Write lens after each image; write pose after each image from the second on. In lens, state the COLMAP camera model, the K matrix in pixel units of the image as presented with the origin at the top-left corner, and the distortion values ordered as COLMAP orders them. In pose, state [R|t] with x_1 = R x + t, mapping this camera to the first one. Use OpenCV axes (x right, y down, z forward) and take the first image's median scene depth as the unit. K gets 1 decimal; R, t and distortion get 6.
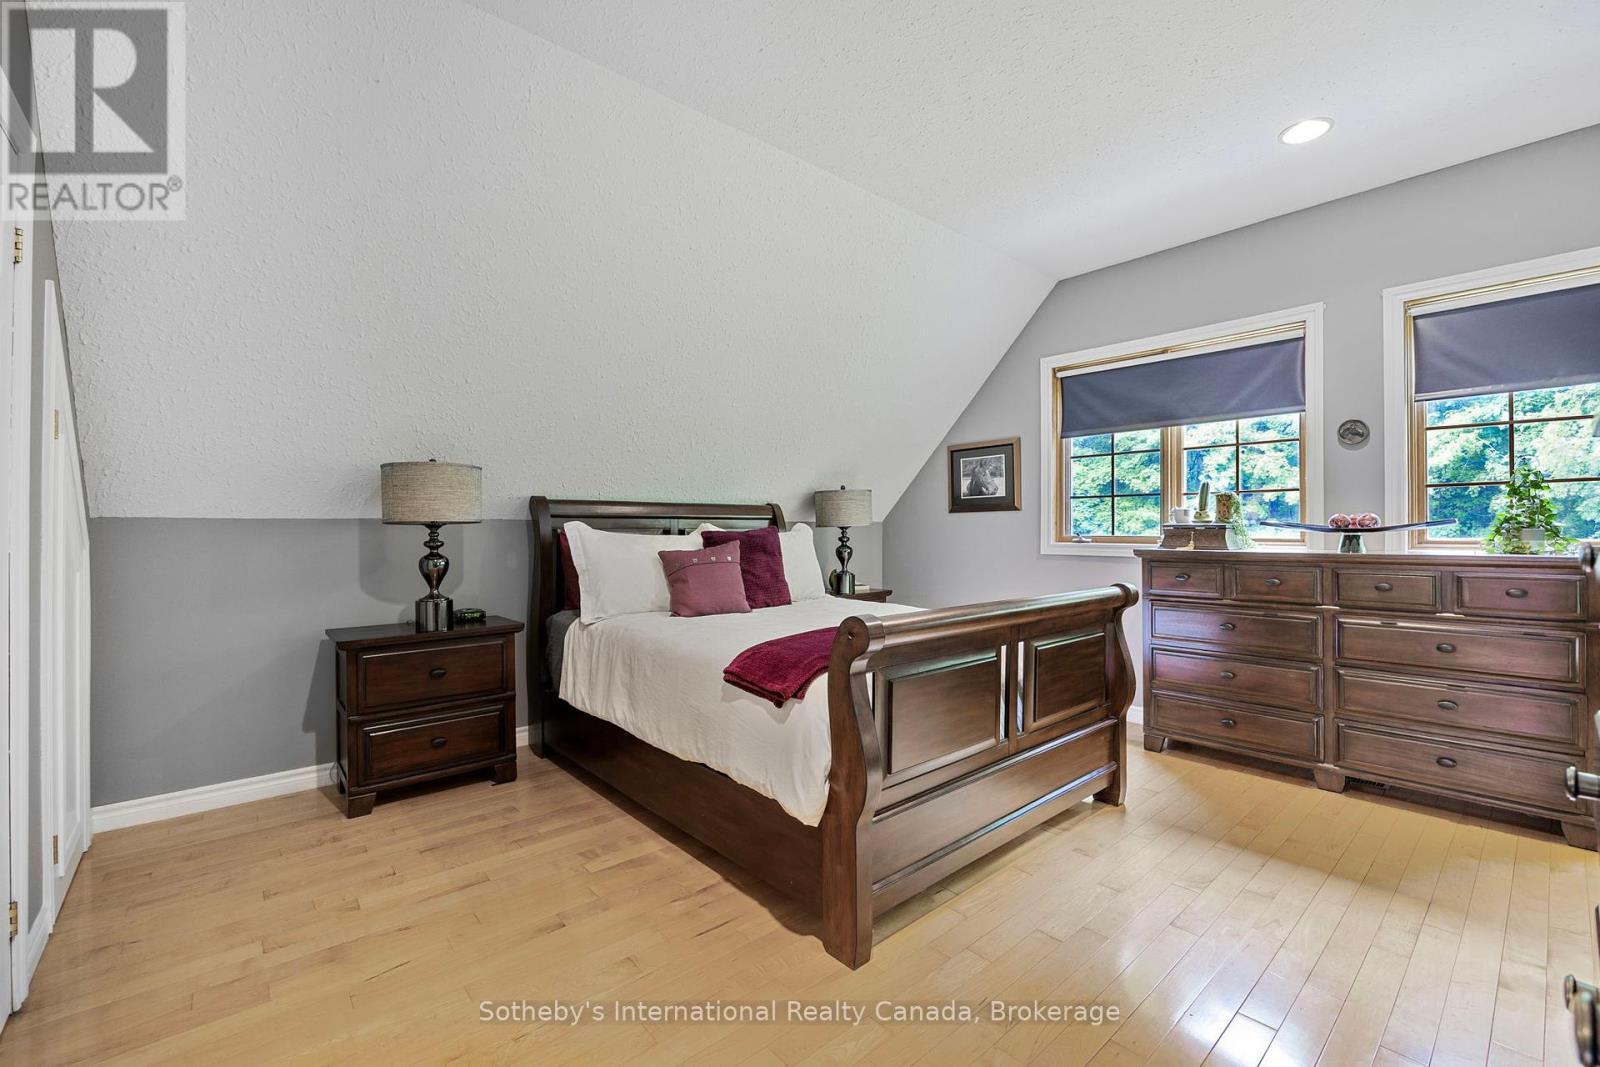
lens RADIAL K [[737.4, 0, 803.5], [0, 737.4, 529.1], [0, 0, 1]] dist [-0.001398, -0.000119]
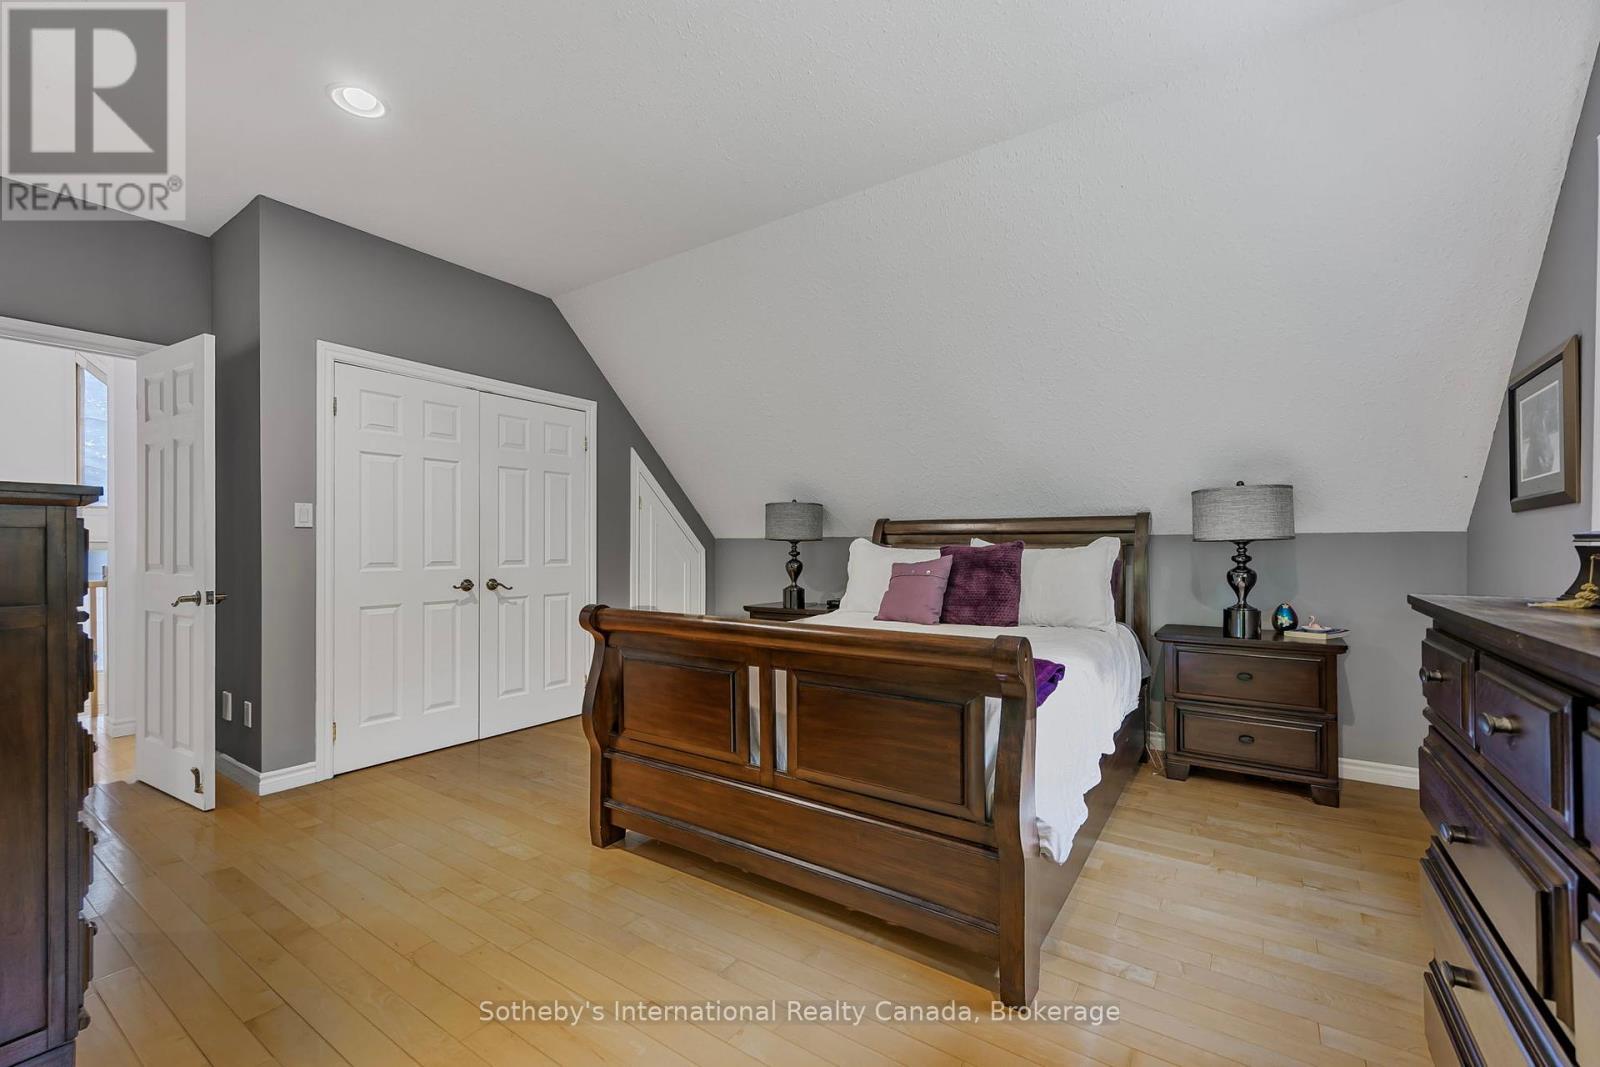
lens RADIAL K [[619.7, 0, 884.0], [0, 619.7, 544.8], [0, 0, 1]] dist [-0.002106, -0.000081]
pose [[0.273150, -0.000052, -0.961971, 0.340669], [-0.000872, 1.000000, -0.000301, 0.000980], [0.961971, 0.000922, 0.273150, 0.342175]]
